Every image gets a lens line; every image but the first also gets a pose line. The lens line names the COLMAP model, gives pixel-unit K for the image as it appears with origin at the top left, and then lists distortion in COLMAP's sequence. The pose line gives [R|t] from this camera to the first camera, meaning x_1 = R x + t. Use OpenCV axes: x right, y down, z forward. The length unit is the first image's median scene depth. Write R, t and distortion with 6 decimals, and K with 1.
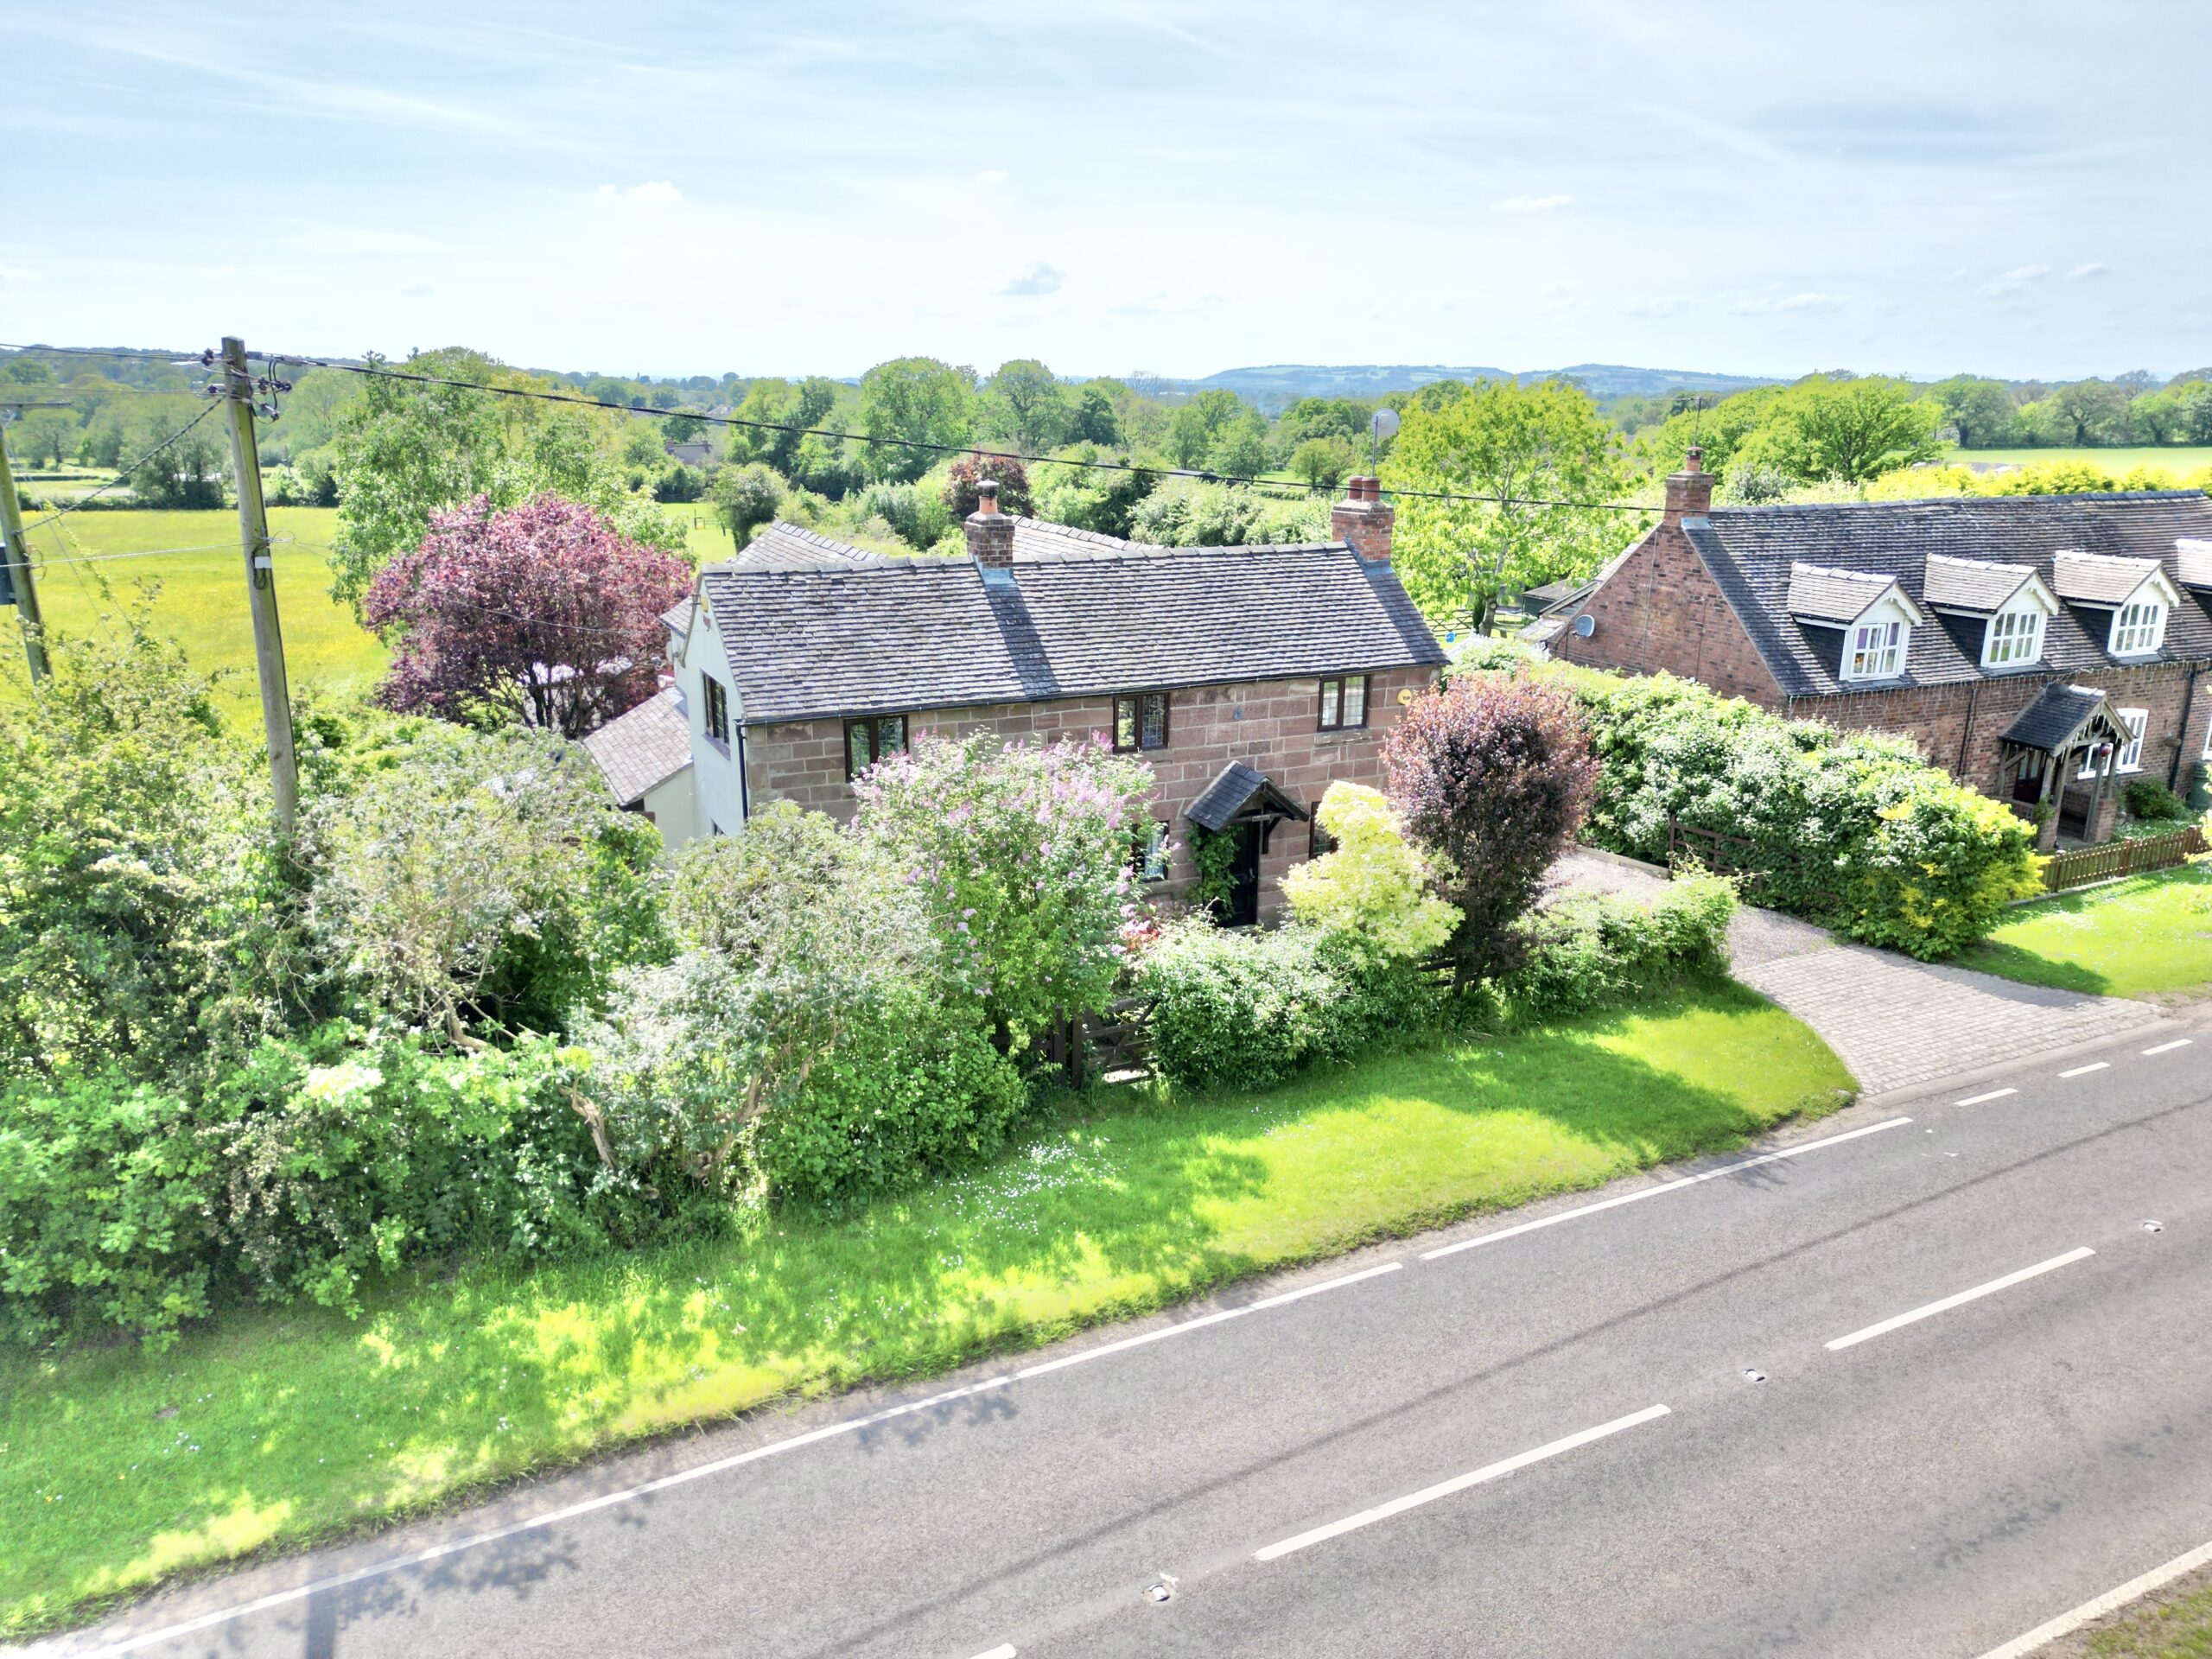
lens RADIAL K [[1571.1, 0, 1096.6], [0, 1571.1, 821.5], [0, 0, 1]] dist [0.046182, -0.035660]
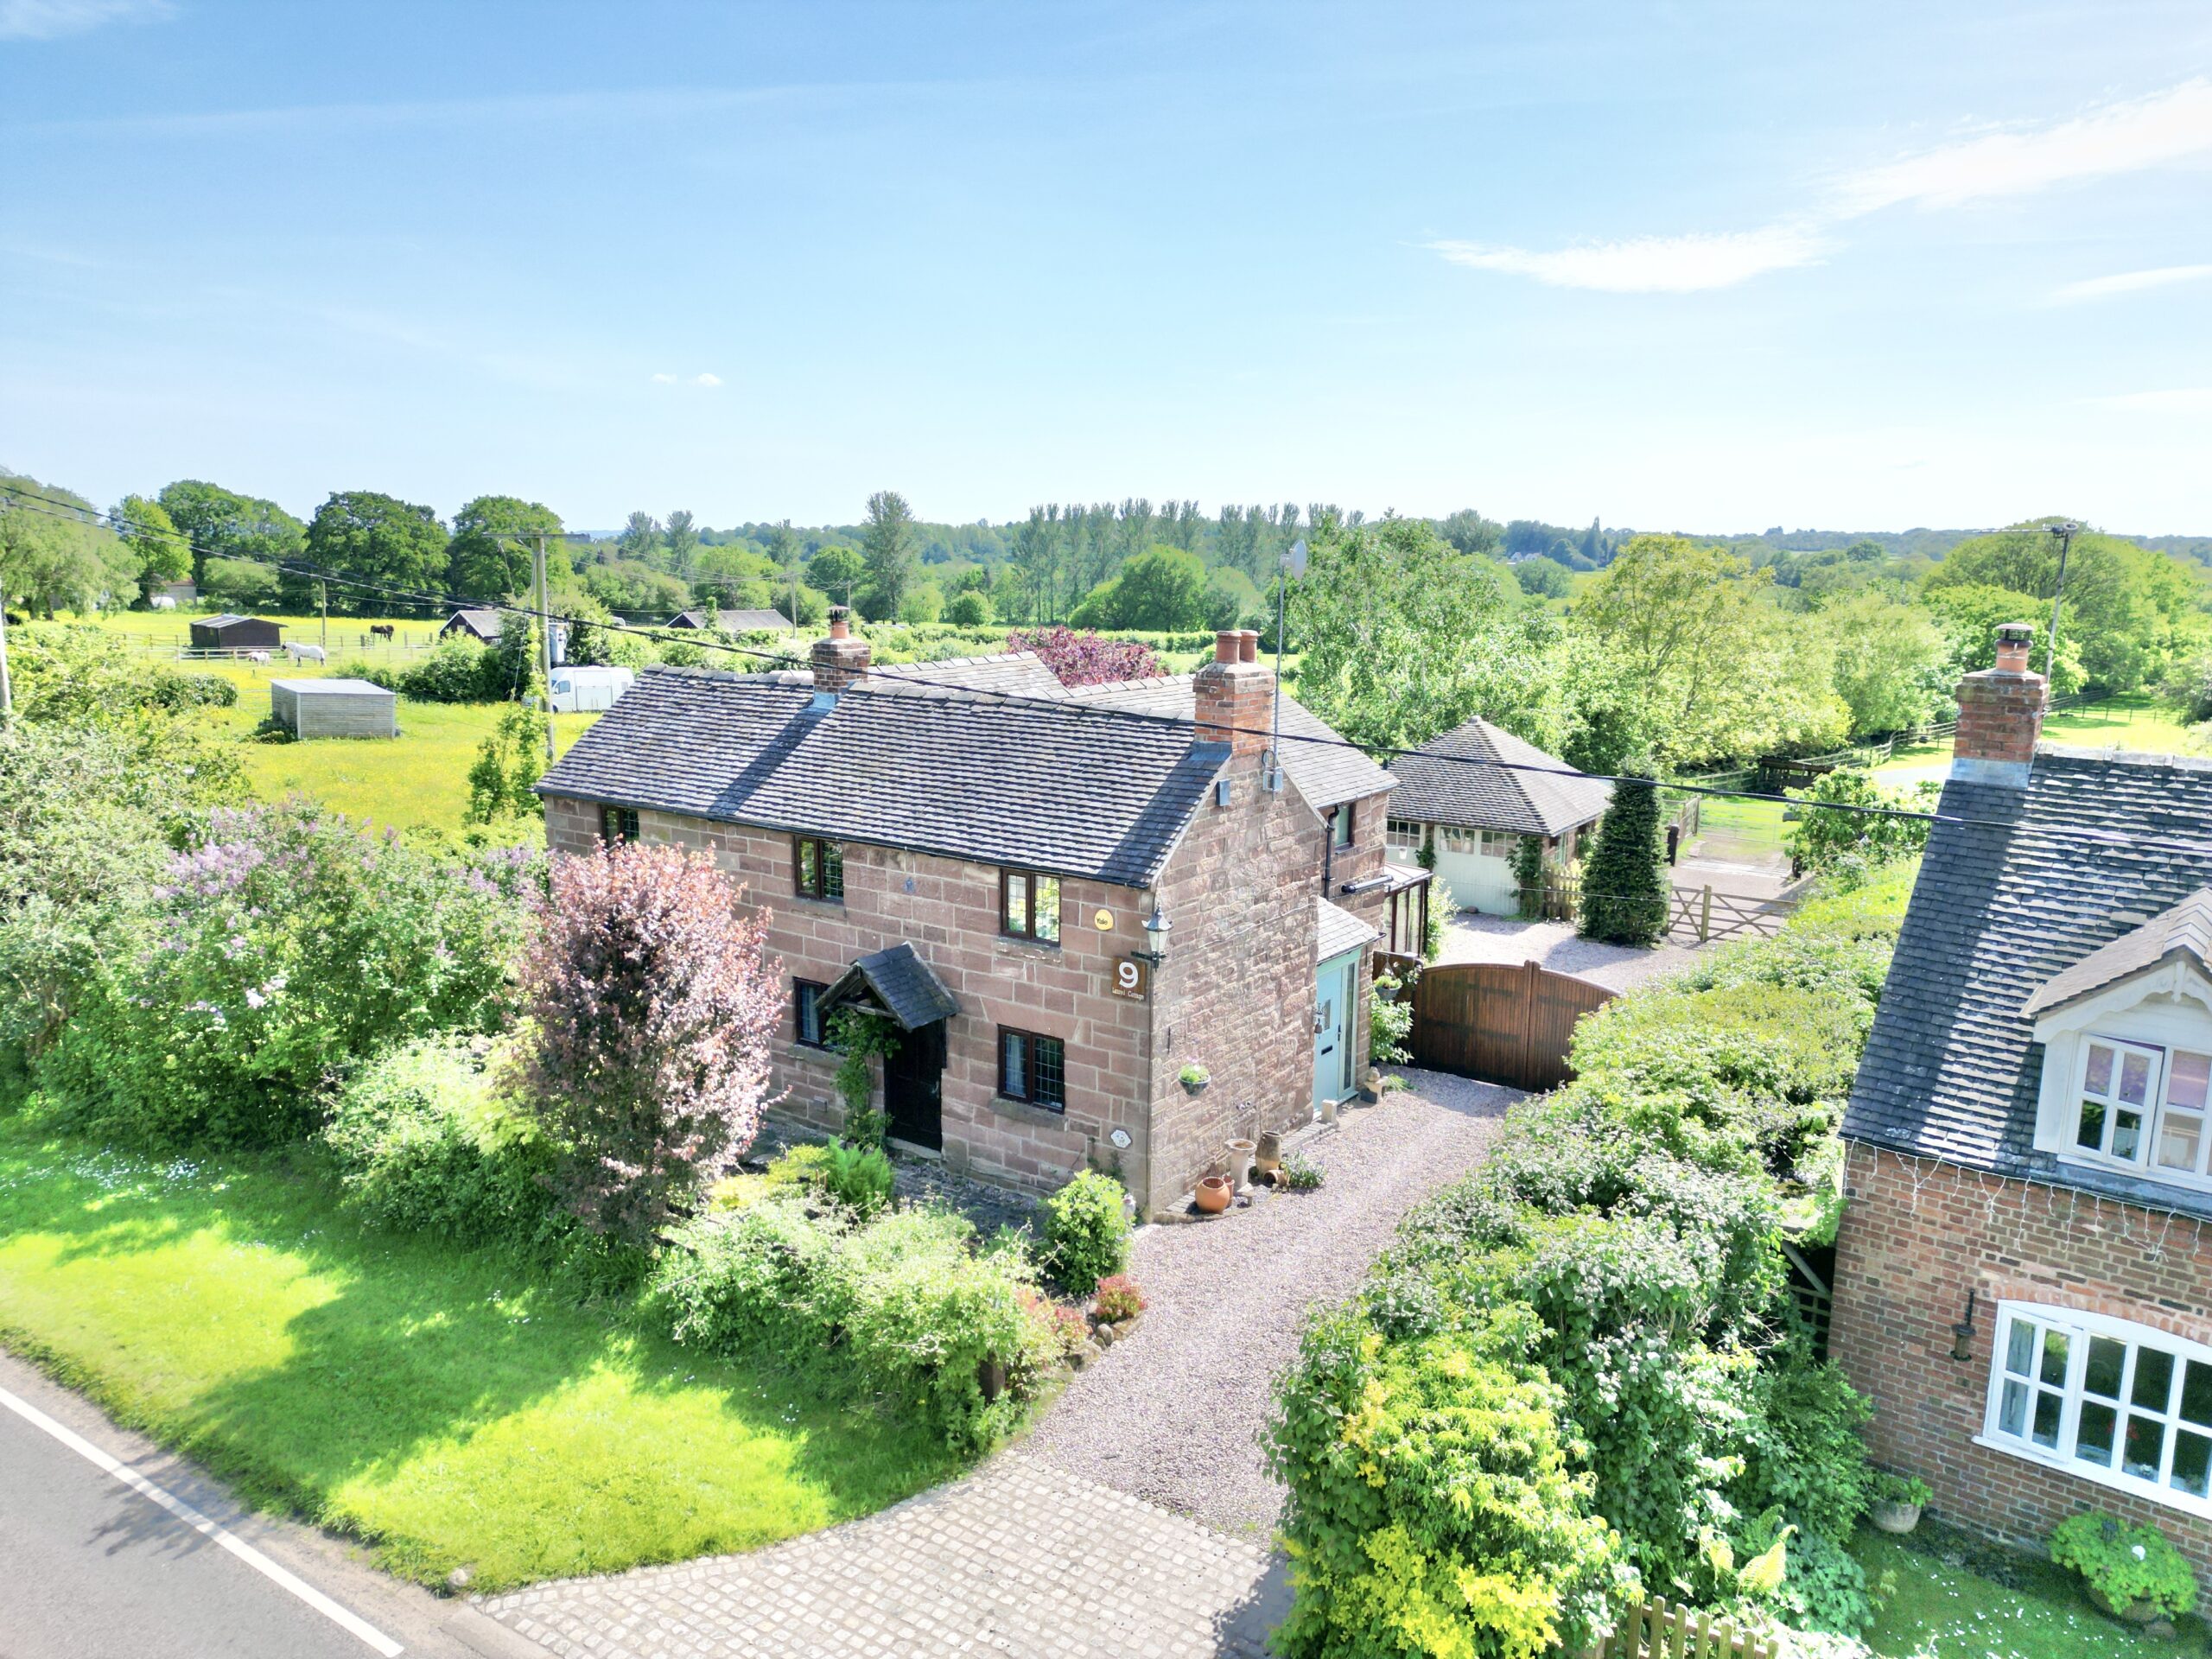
lens RADIAL K [[1571.1, 0, 1096.6], [0, 1571.1, 834.1], [0, 0, 1]] dist [0.046182, -0.035660]
pose [[0.487911, 0.158464, -0.858389, 0.849580], [-0.244954, 0.968726, 0.039600, -0.152976], [0.837819, 0.190945, 0.511468, 0.657876]]
